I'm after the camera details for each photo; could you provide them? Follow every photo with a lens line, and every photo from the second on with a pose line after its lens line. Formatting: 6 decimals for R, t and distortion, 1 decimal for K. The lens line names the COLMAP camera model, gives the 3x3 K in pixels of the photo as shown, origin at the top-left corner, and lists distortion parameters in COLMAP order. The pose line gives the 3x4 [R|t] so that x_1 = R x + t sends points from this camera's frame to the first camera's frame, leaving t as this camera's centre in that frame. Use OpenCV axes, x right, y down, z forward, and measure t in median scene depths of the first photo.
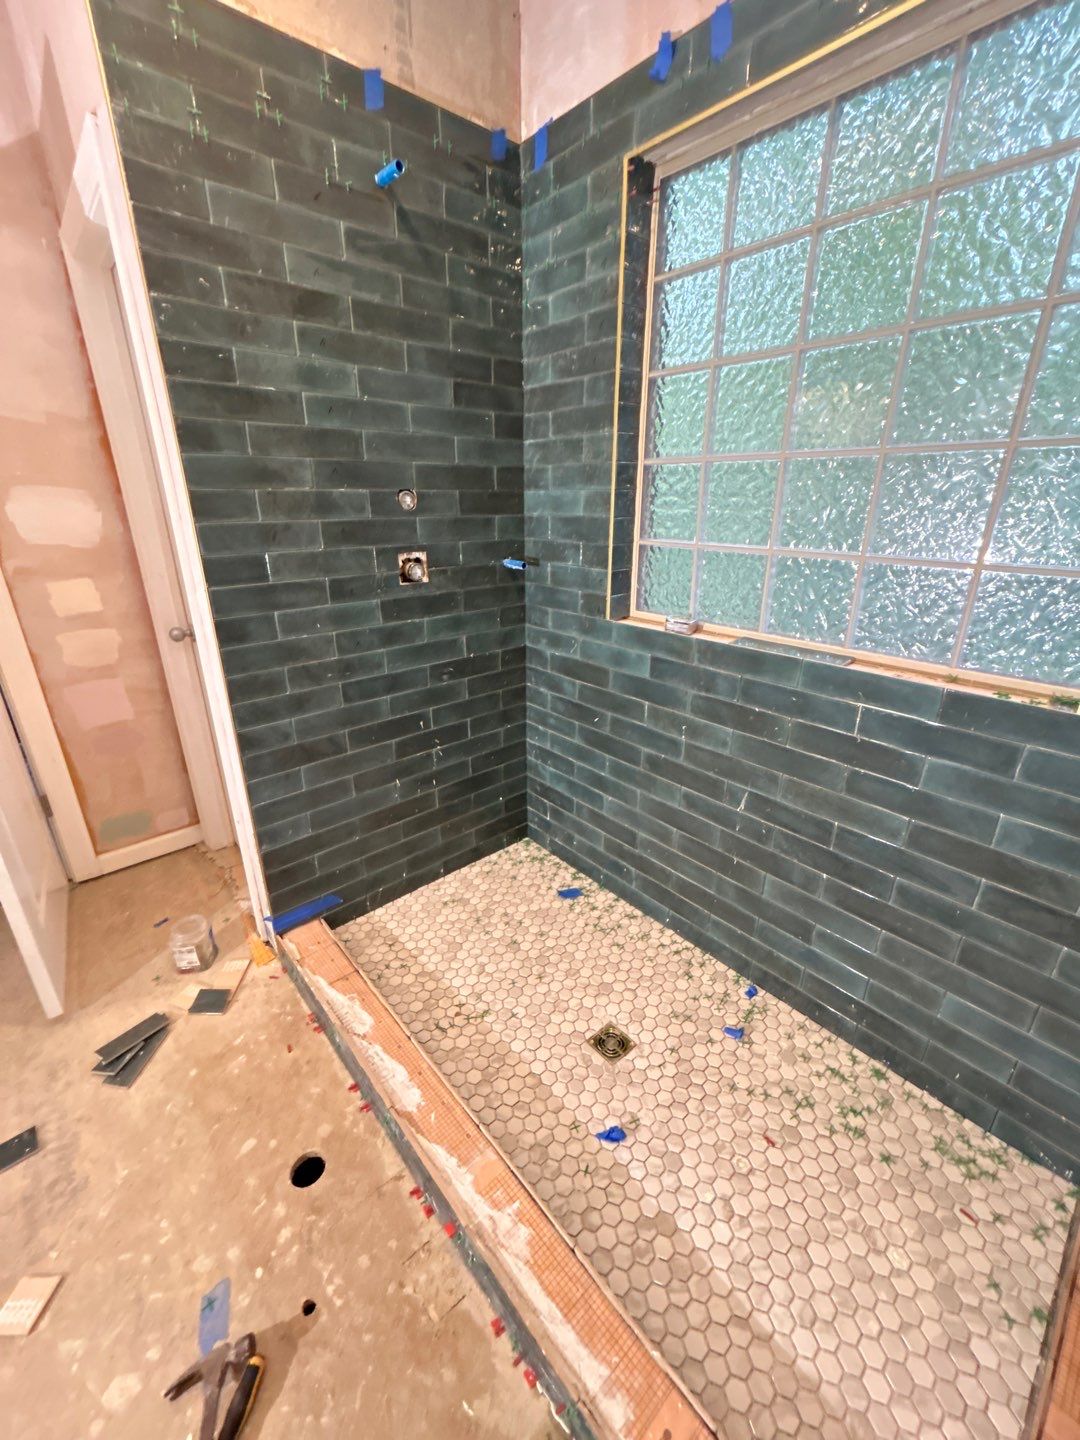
lens RADIAL K [[584.7, 0, 544.9], [0, 584.7, 716.9], [0, 0, 1]] dist [0.003873, -0.000860]
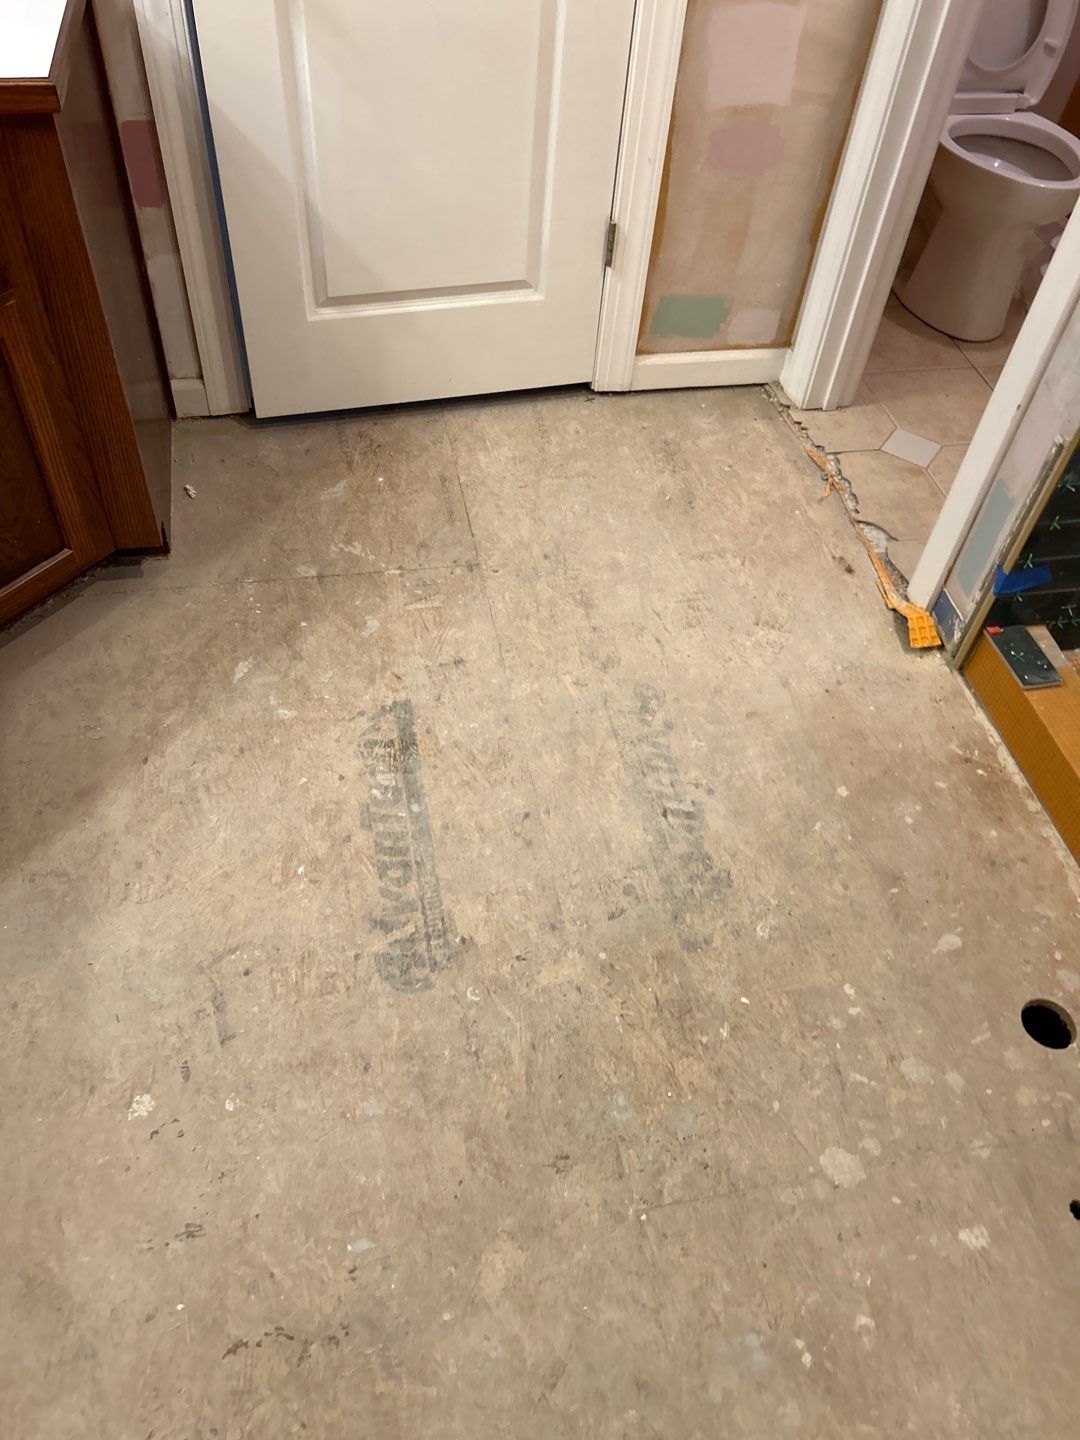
lens RADIAL K [[1077.3, 0, 539.4], [0, 1077.3, 724.5], [0, 0, 1]] dist [0.041707, -0.046995]
pose [[0.861069, 0.419131, -0.287904, -0.496185], [-0.241001, 0.834956, 0.494739, 0.046302], [0.447748, -0.356620, 0.819966, -0.058859]]
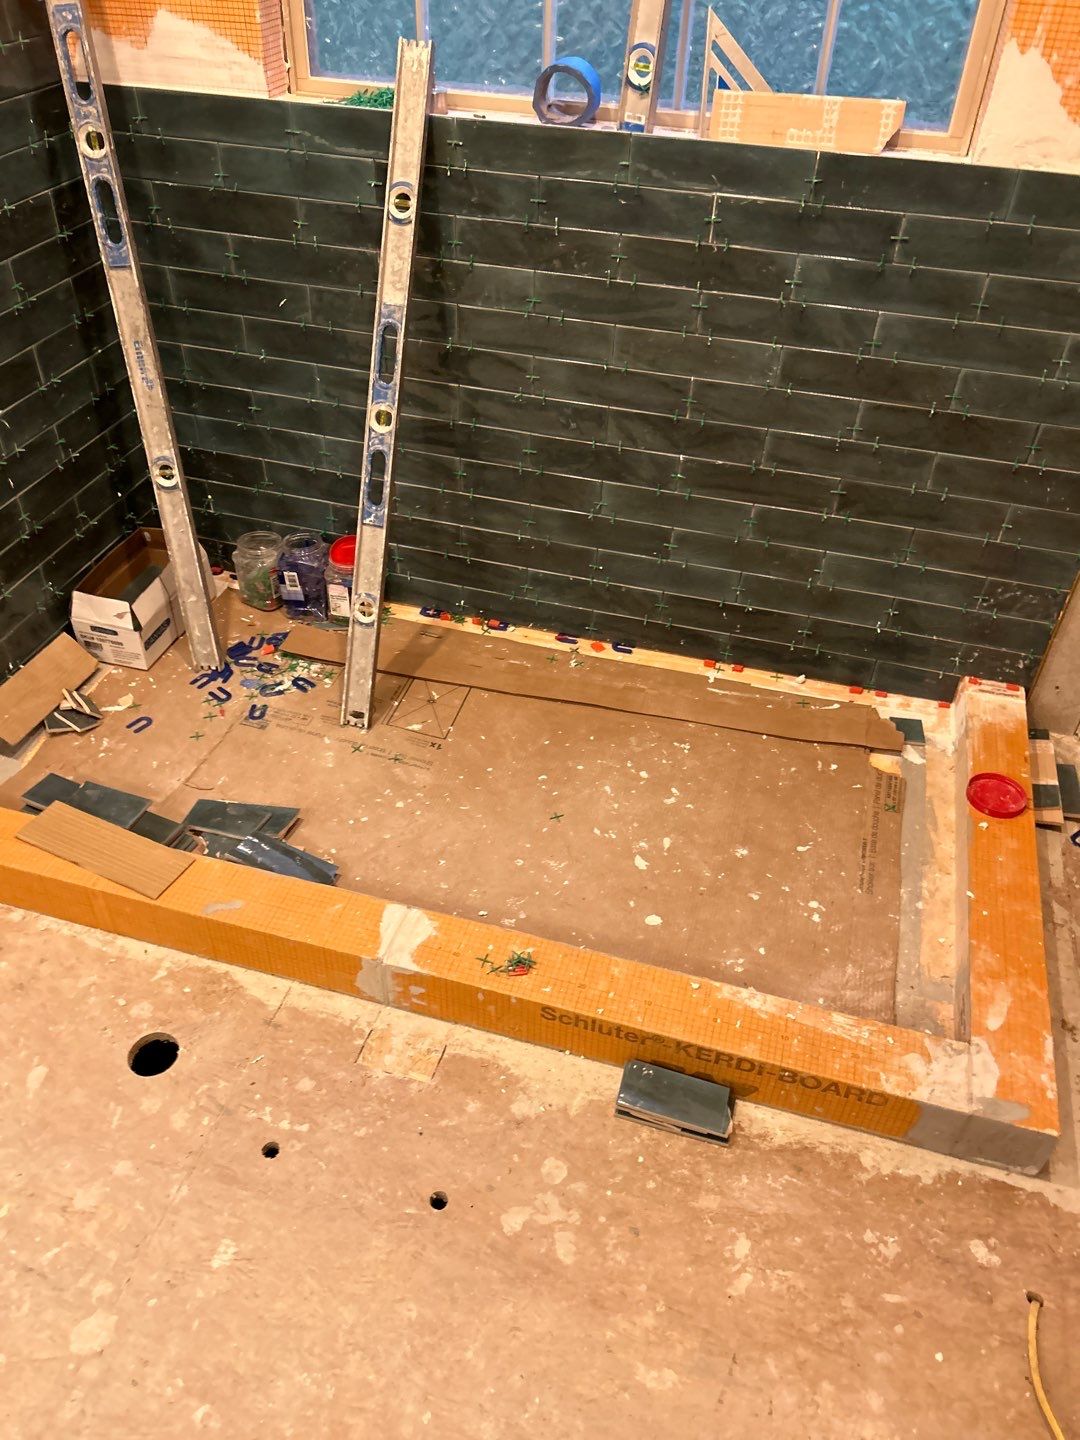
lens RADIAL K [[1077.3, 0, 530.9], [0, 1077.3, 723.9], [0, 0, 1]] dist [0.041707, -0.046995]
pose [[0.843692, -0.330239, 0.423232, -0.324942], [0.167896, 0.911169, 0.376274, 0.024486], [-0.509896, -0.246401, 0.824192, -0.110586]]
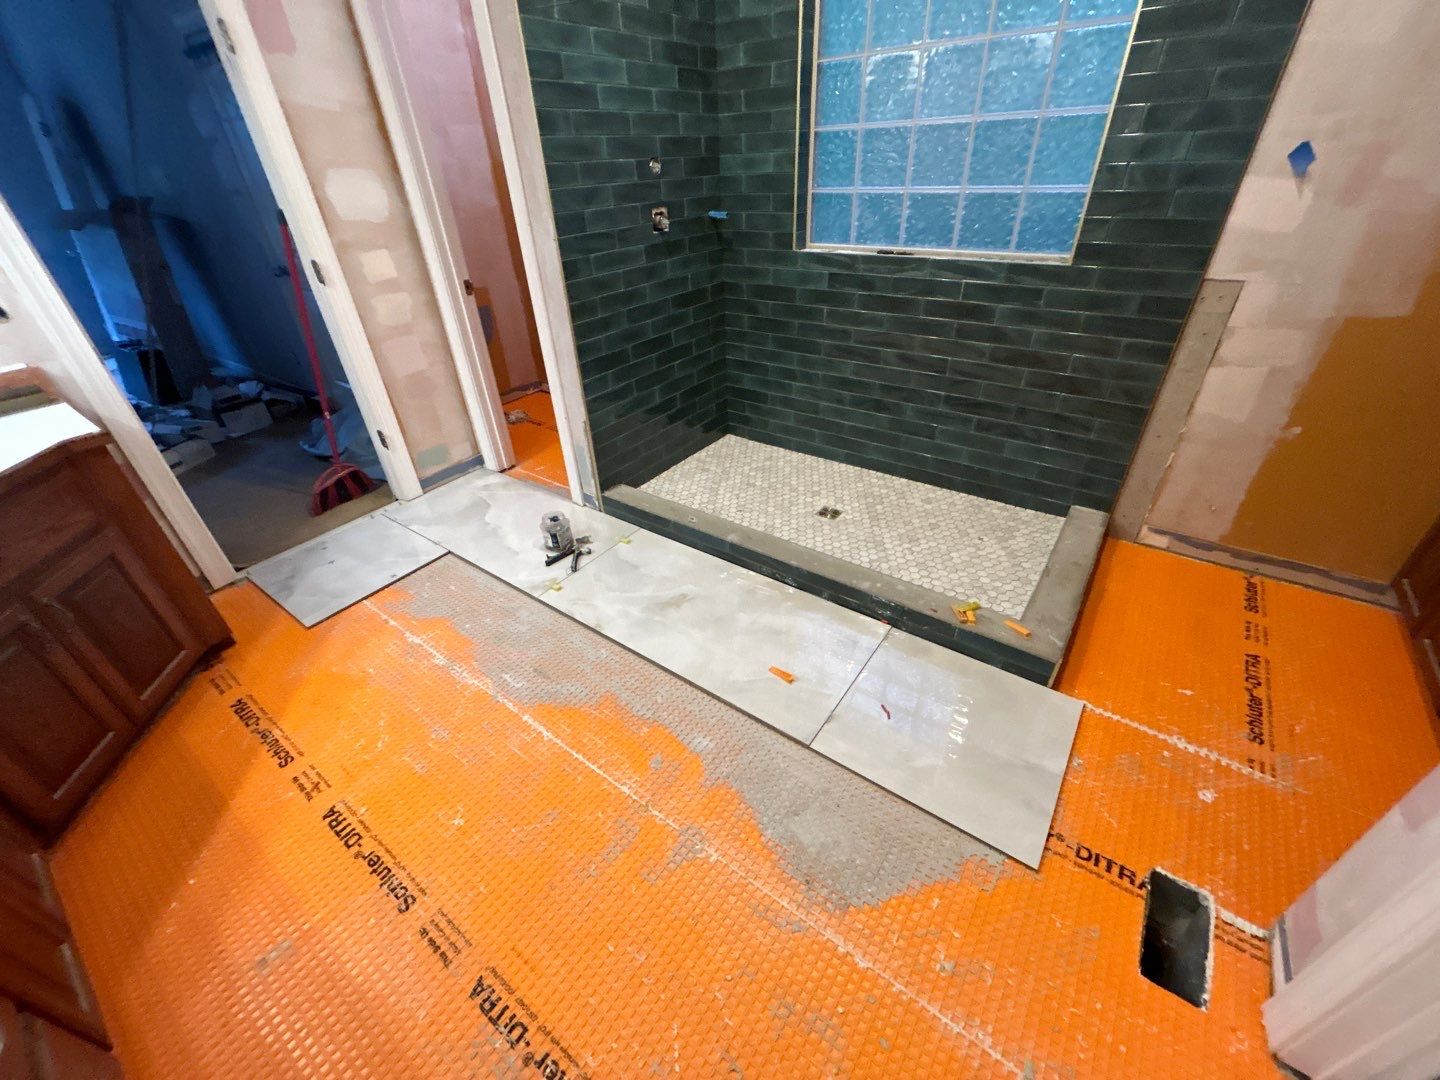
lens RADIAL K [[584.7, 0, 723.2], [0, 584.7, 539.4], [0, 0, 1]] dist [0.003873, -0.000860]
pose [[0.975616, -0.150833, 0.159447, -0.420491], [0.113974, 0.968987, 0.219257, 0.198718], [-0.187573, -0.195738, 0.962550, -0.532089]]
